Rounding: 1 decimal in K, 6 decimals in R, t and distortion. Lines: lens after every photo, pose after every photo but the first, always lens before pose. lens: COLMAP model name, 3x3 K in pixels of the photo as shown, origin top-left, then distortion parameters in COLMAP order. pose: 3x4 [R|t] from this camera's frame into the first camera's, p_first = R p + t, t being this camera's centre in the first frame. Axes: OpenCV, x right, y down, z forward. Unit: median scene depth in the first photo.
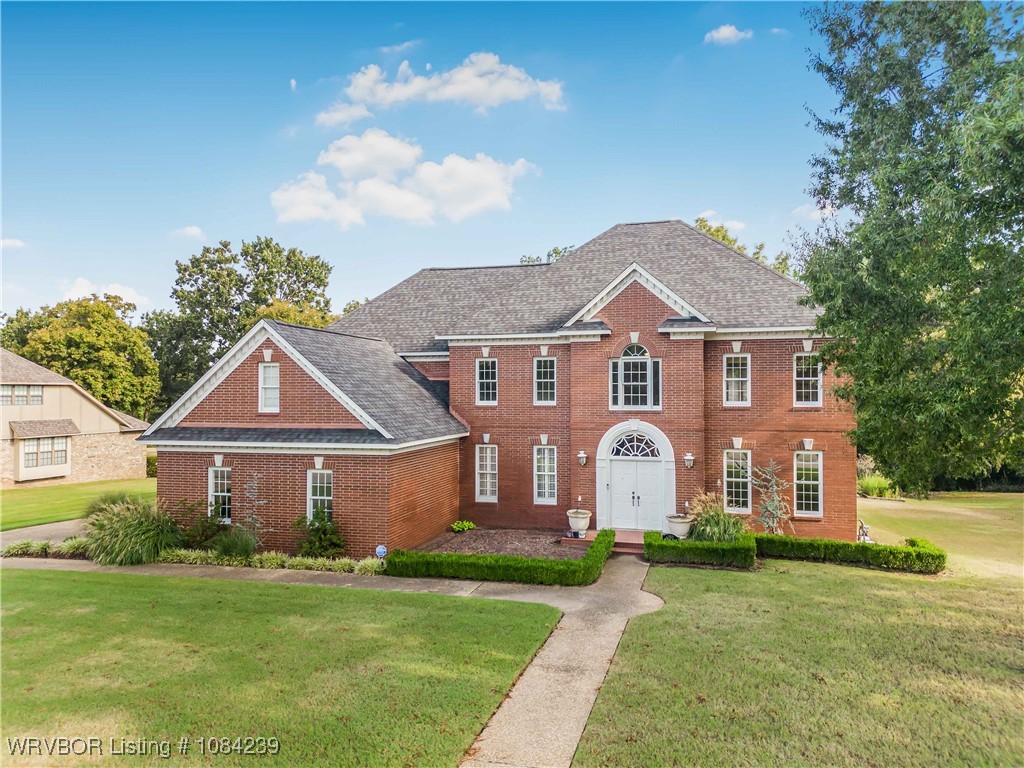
lens RADIAL K [[753.0, 0, 512.0], [0, 753.0, 384.0], [0, 0, 1]] dist [0.013475, -0.000234]
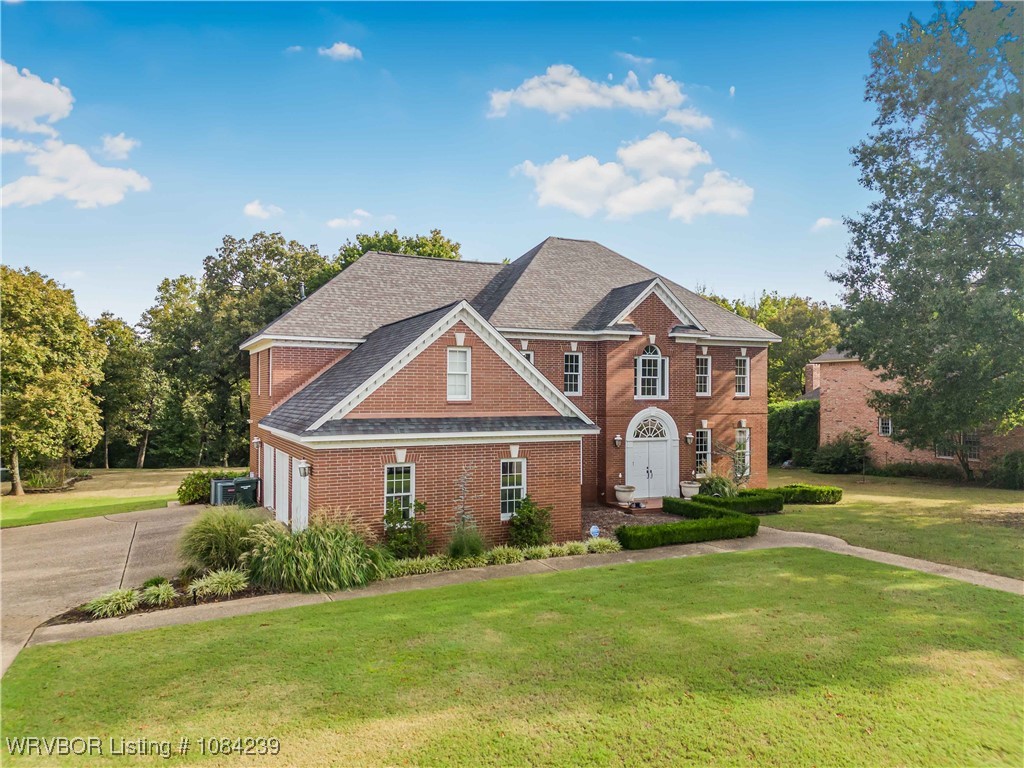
lens RADIAL K [[728.9, 0, 511.6], [0, 728.9, 401.1], [0, 0, 1]] dist [-0.001077, 0.000800]
pose [[0.767296, -0.003120, 0.641285, -0.771916], [-0.009943, 0.999810, 0.016761, 0.020547], [-0.641216, -0.019237, 0.767120, 0.247518]]
